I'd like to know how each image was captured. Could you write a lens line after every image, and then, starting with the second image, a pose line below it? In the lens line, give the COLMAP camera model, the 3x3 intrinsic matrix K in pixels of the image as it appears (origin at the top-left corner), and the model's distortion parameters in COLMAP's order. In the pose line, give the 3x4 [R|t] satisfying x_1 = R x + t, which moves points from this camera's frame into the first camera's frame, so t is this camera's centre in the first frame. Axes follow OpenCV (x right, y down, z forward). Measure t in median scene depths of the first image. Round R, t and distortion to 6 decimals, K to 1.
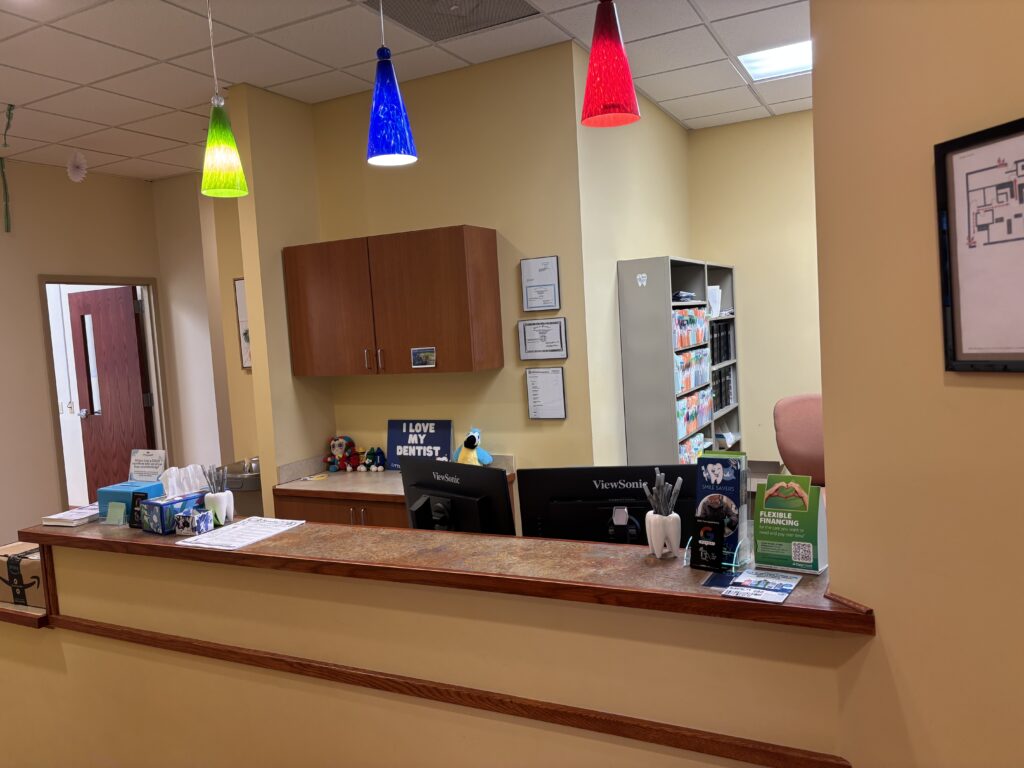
lens RADIAL K [[780.8, 0, 512.3], [0, 780.8, 380.0], [0, 0, 1]] dist [0.030950, -0.021600]
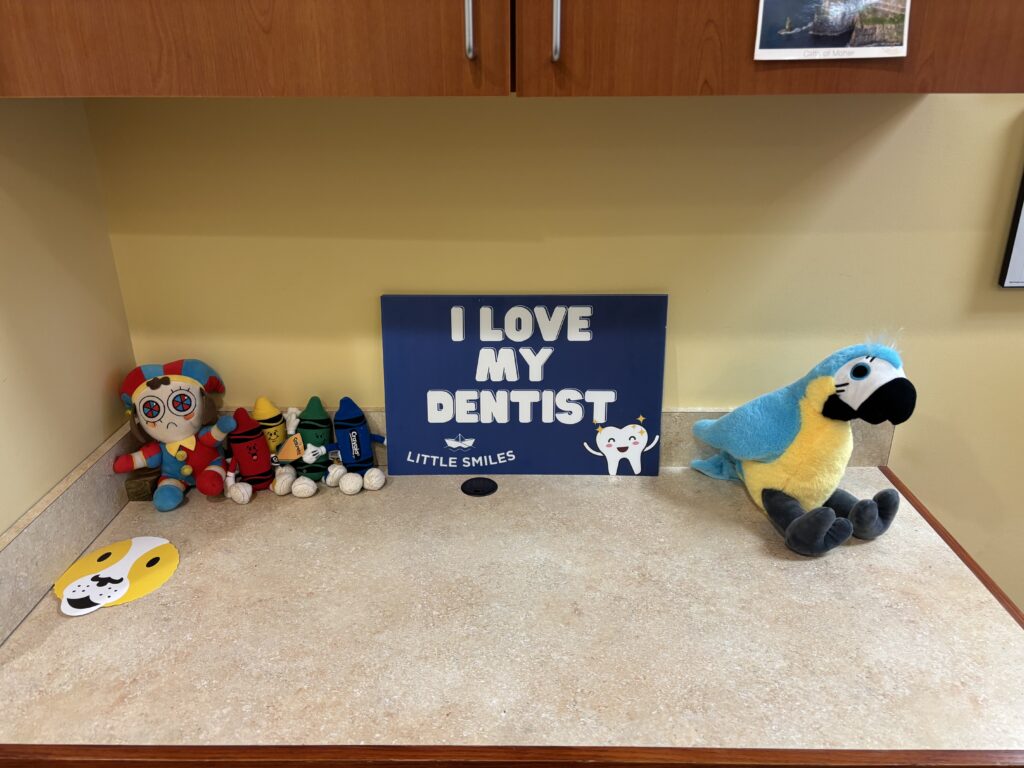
lens RADIAL K [[780.8, 0, 512.1], [0, 780.8, 390.1], [0, 0, 1]] dist [0.030950, -0.021600]
pose [[0.895253, -0.113012, 0.430987, -0.240494], [-0.017291, 0.957757, 0.287058, 0.005496], [-0.445222, -0.264442, 0.855481, 0.761471]]
